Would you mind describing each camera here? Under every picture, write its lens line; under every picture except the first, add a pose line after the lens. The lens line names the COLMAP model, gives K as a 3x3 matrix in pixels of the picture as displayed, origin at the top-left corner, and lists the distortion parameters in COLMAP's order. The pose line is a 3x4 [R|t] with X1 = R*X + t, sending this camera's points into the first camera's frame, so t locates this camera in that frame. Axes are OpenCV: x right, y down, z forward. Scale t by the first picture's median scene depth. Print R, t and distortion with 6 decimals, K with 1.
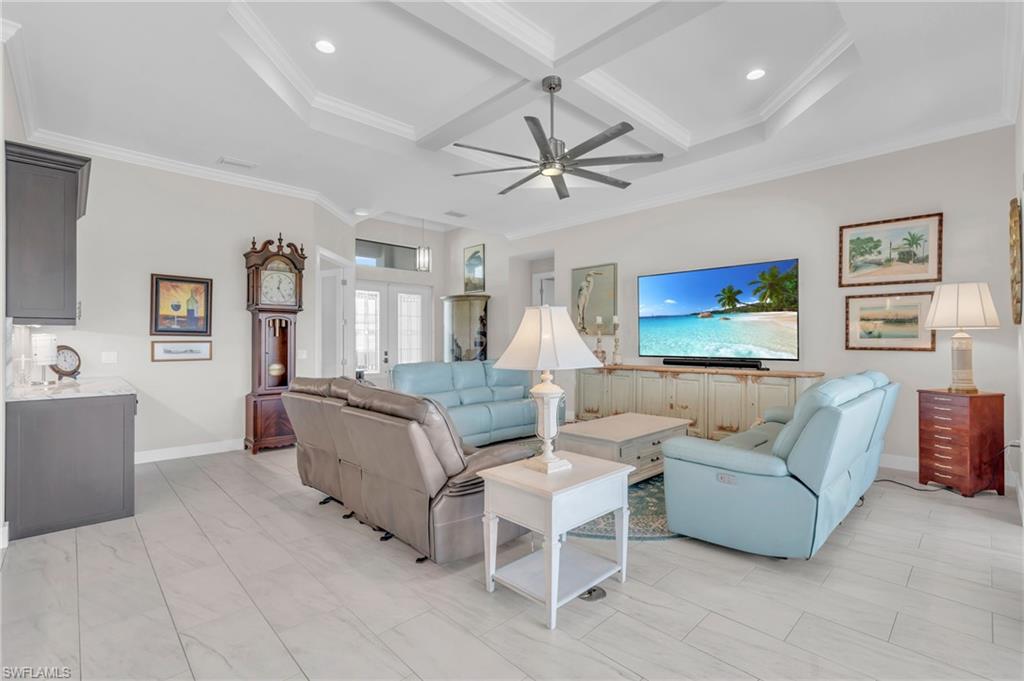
lens RADIAL K [[459.9, 0, 506.9], [0, 459.9, 339.7], [0, 0, 1]] dist [-0.013383, 0.004691]
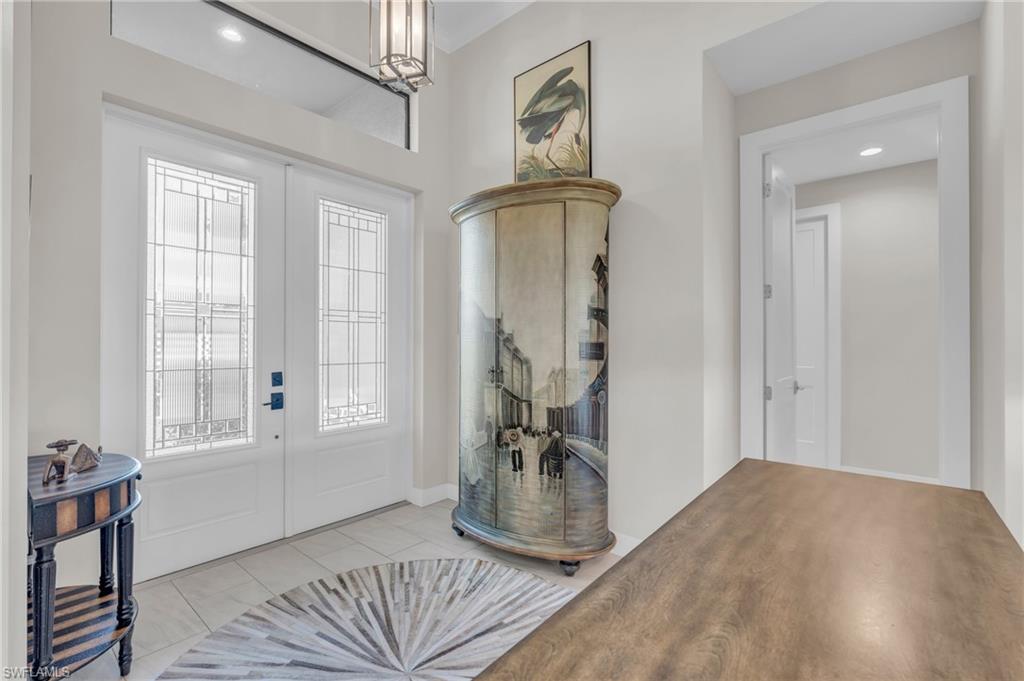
lens RADIAL K [[459.9, 0, 505.3], [0, 459.9, 343.4], [0, 0, 1]] dist [-0.013383, 0.004691]
pose [[0.995692, 0.003464, 0.092659, -0.236202], [-0.003163, 0.999989, -0.003403, 0.010038], [-0.092670, 0.003095, 0.995692, 1.173152]]
